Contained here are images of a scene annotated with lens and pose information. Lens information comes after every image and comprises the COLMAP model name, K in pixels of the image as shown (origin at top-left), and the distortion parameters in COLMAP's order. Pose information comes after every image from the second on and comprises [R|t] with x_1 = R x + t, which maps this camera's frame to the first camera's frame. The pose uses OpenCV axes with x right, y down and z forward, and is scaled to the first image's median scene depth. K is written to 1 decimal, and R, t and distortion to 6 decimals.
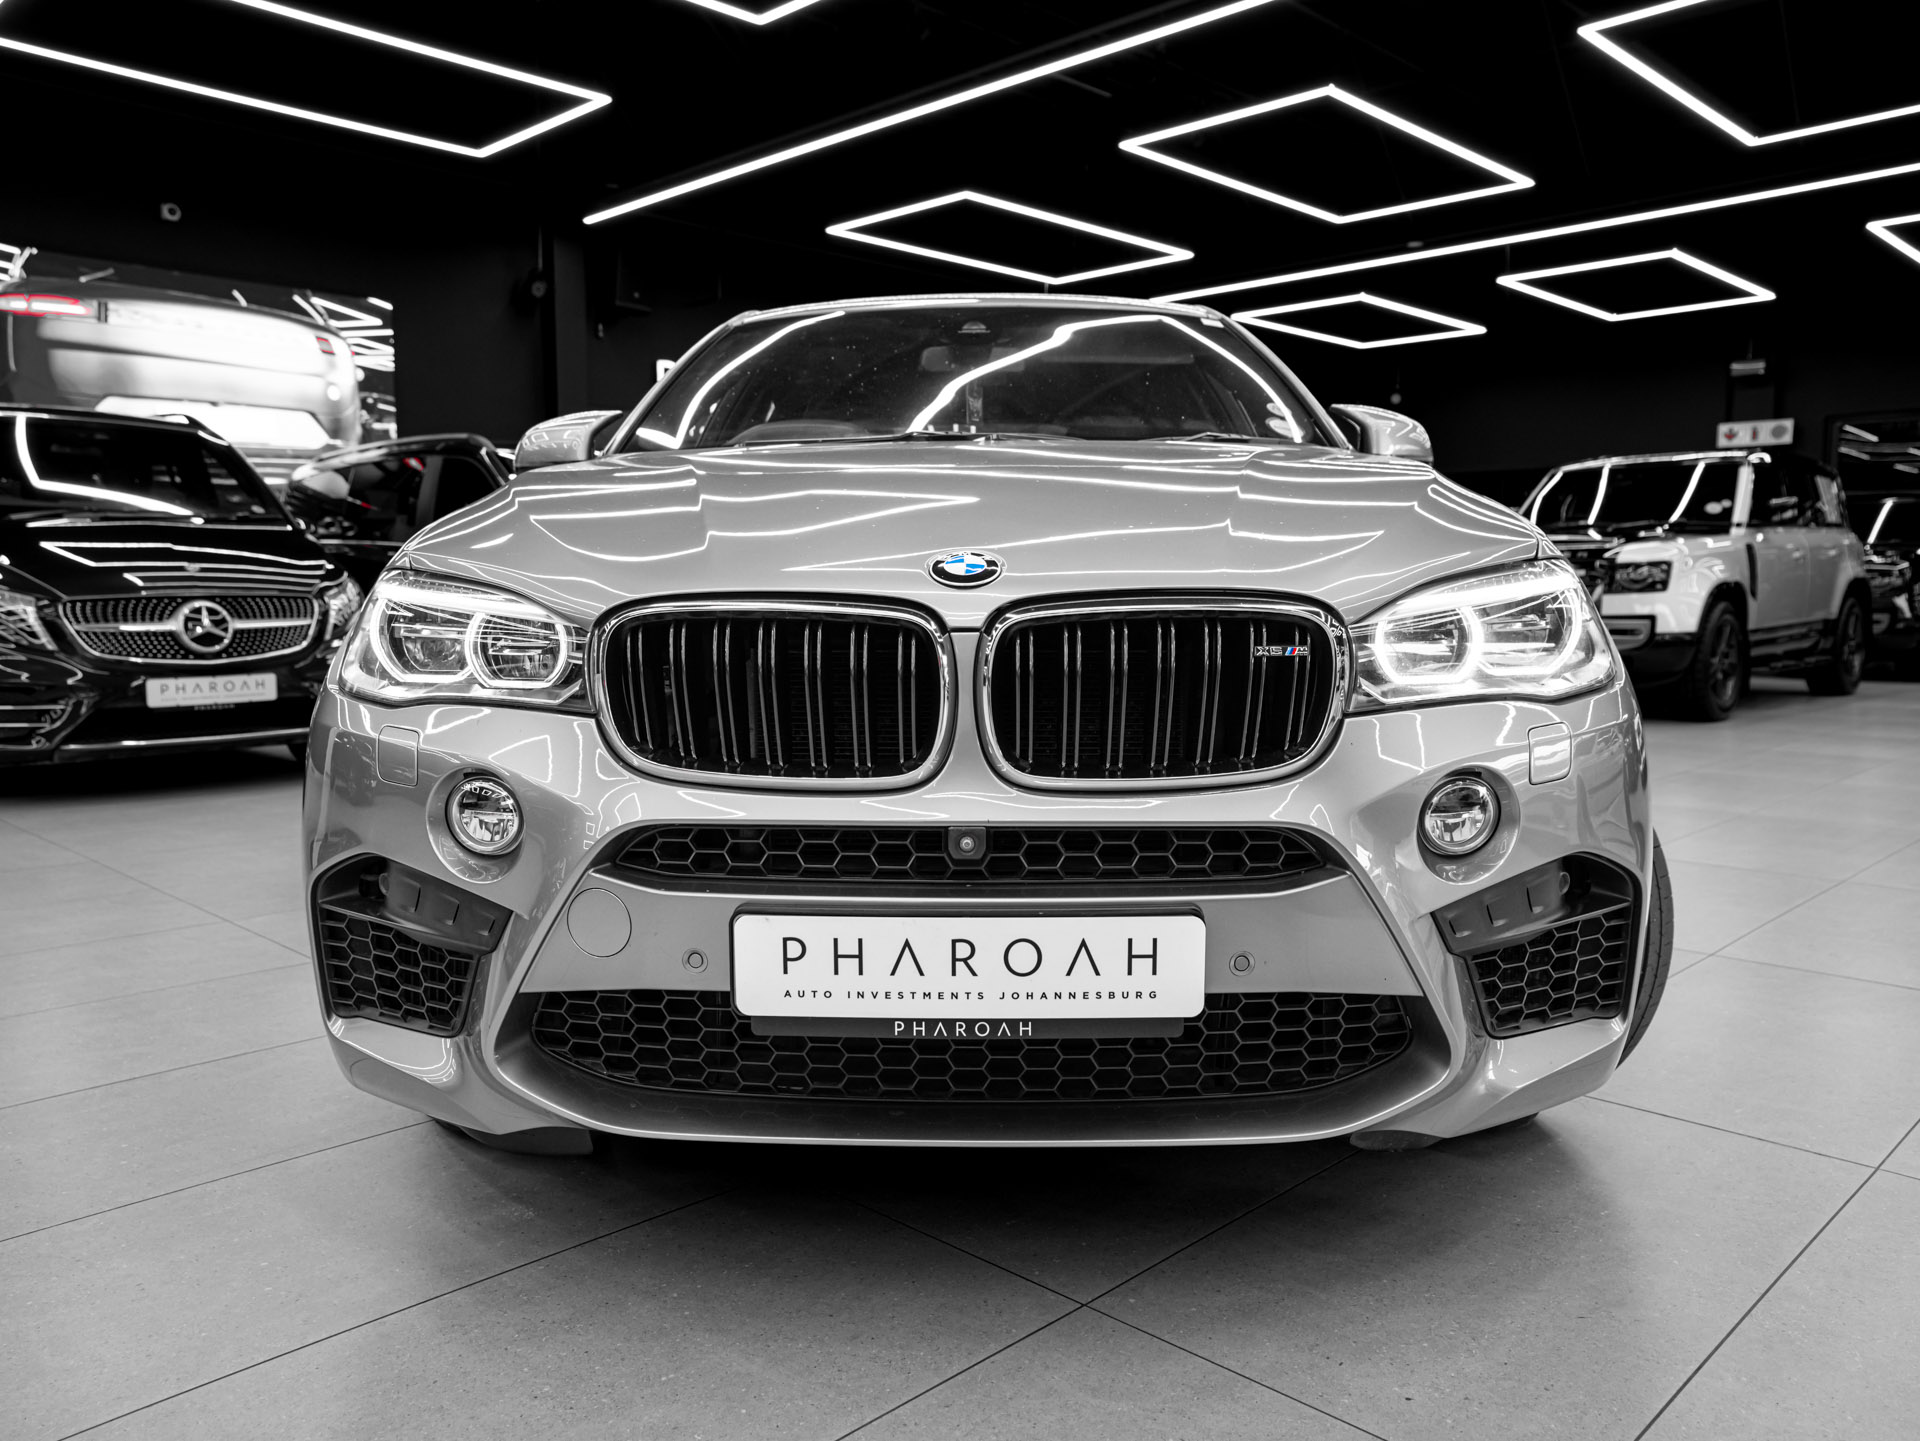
lens RADIAL K [[1449.1, 0, 945.2], [0, 1449.1, 730.2], [0, 0, 1]] dist [-0.026663, 0.067557]
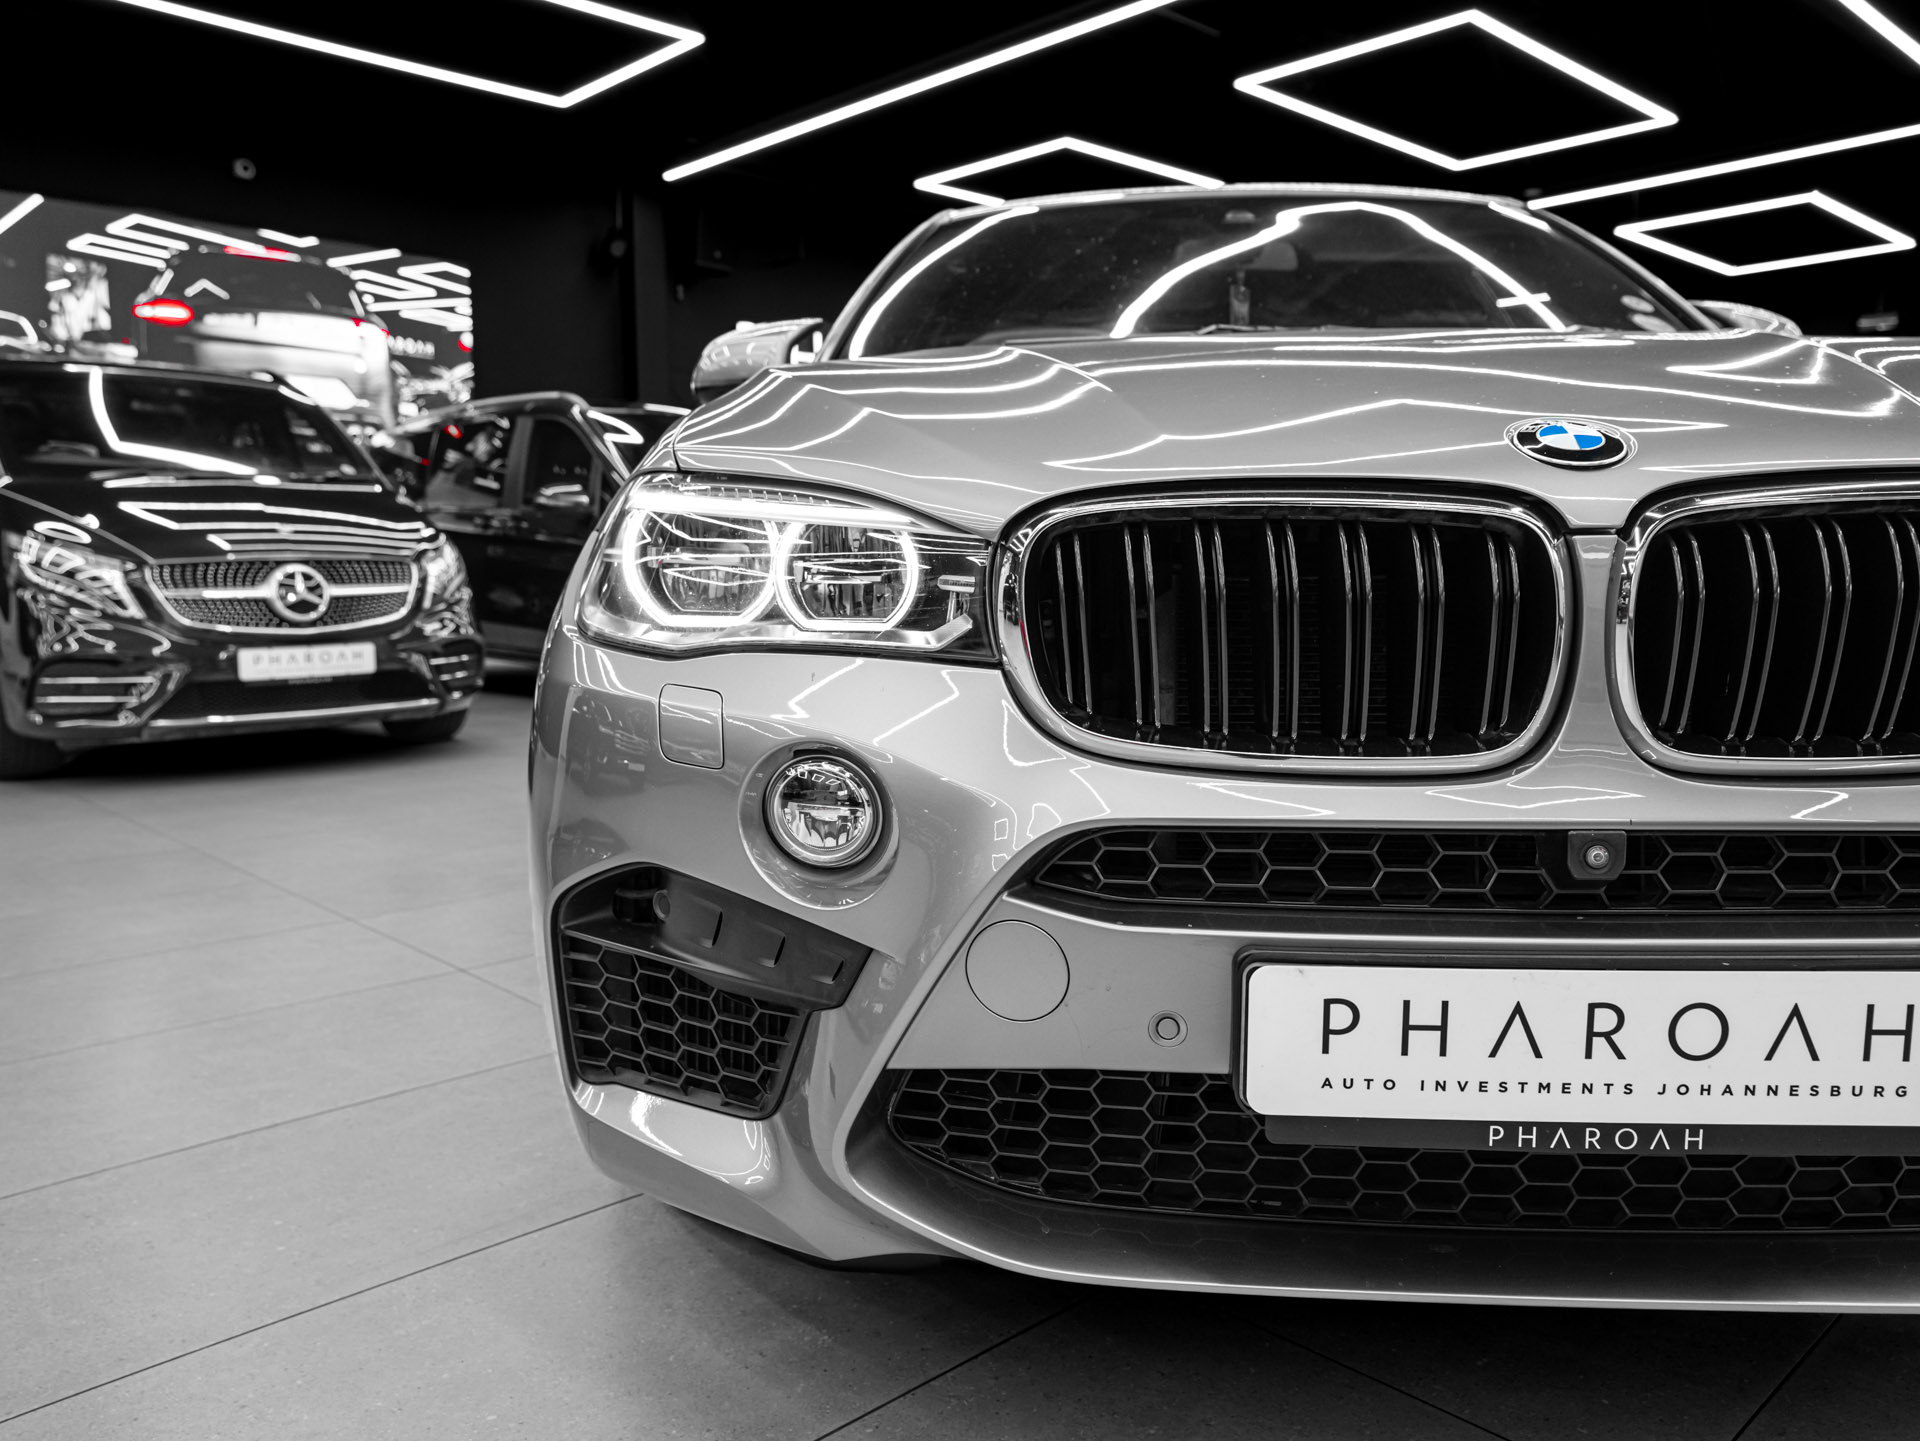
lens RADIAL K [[1449.1, 0, 950.2], [0, 1449.1, 728.8], [0, 0, 1]] dist [-0.026663, 0.067557]
pose [[0.999532, -0.000985, -0.030560, -0.212314], [0.001426, 0.999895, 0.014418, 0.008551], [0.030542, -0.014455, 0.999429, 0.274903]]
